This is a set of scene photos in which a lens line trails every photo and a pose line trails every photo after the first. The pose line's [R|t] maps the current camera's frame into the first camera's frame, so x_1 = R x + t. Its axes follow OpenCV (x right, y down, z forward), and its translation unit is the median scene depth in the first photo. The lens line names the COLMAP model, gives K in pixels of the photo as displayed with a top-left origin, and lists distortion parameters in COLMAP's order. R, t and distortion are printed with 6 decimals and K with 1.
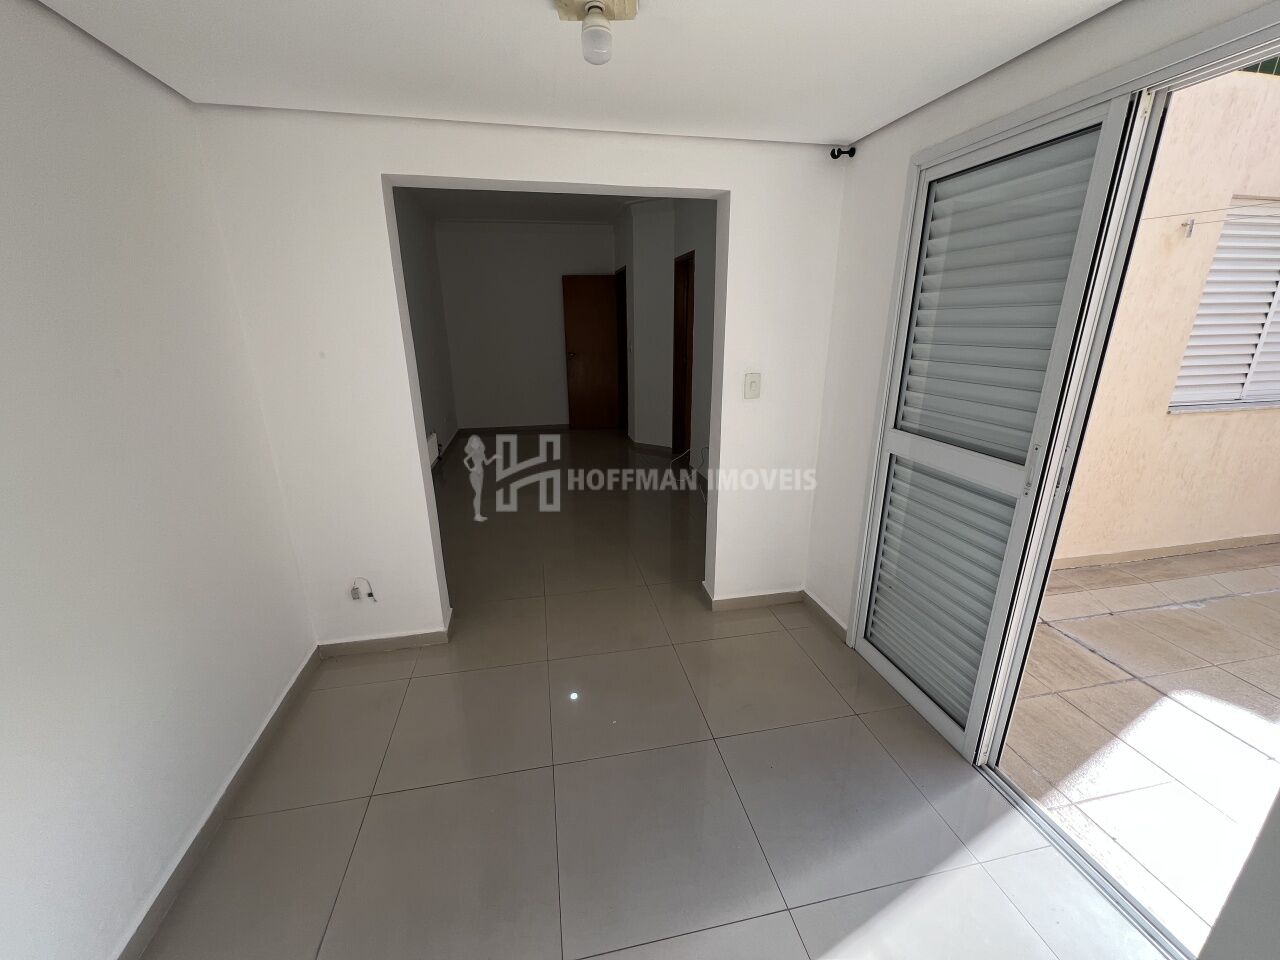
lens RADIAL K [[512.6, 0, 635.9], [0, 512.6, 484.5], [0, 0, 1]] dist [0.003810, -0.000282]
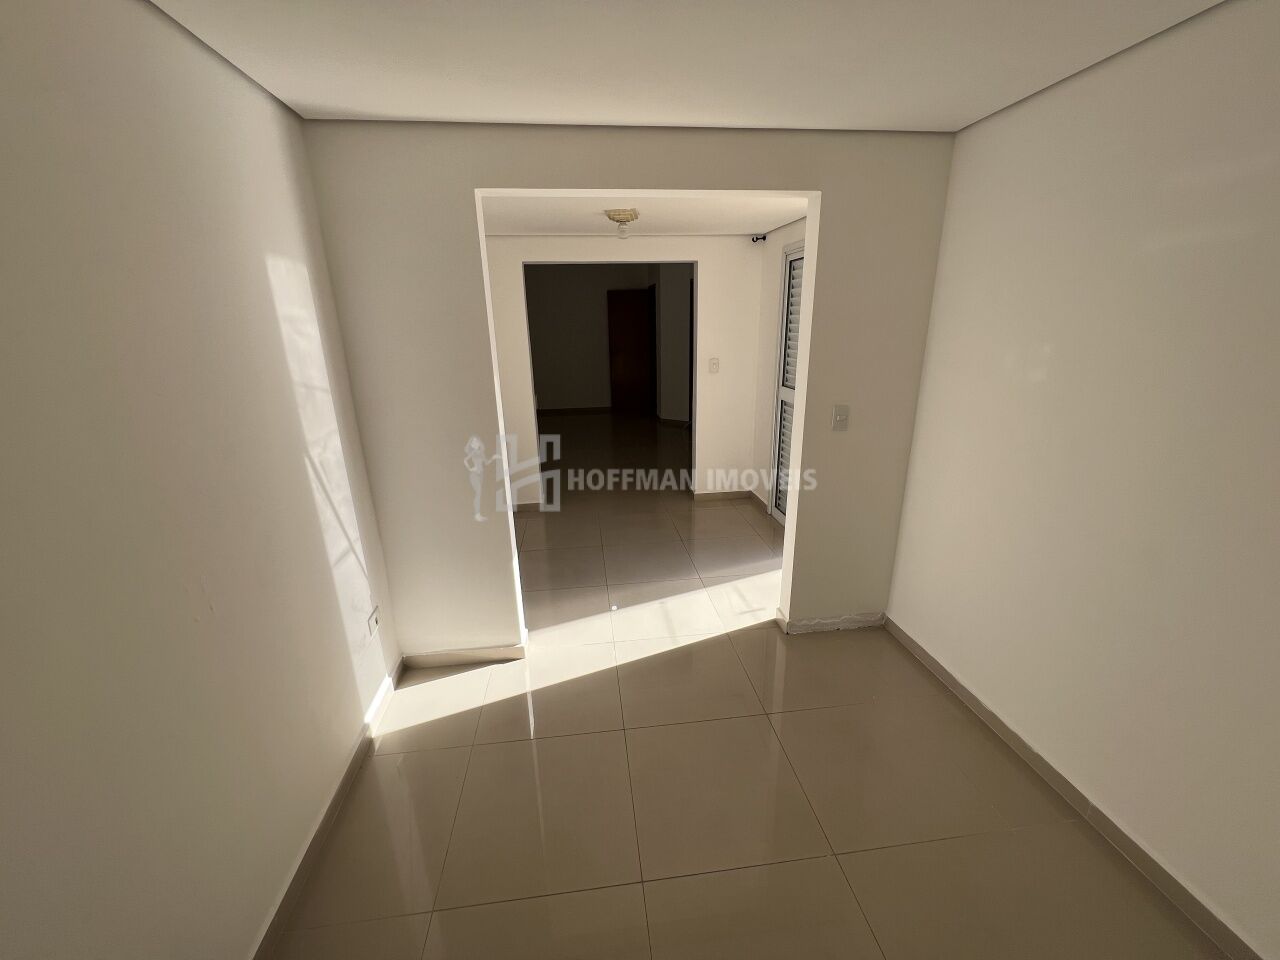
lens RADIAL K [[512.6, 0, 640.2], [0, 512.6, 476.8], [0, 0, 1]] dist [0.003810, -0.000282]
pose [[0.997402, 0.009400, -0.071424, 0.110884], [-0.010314, 0.999869, -0.012439, 0.231638], [0.071297, 0.013143, 0.997369, -0.833012]]
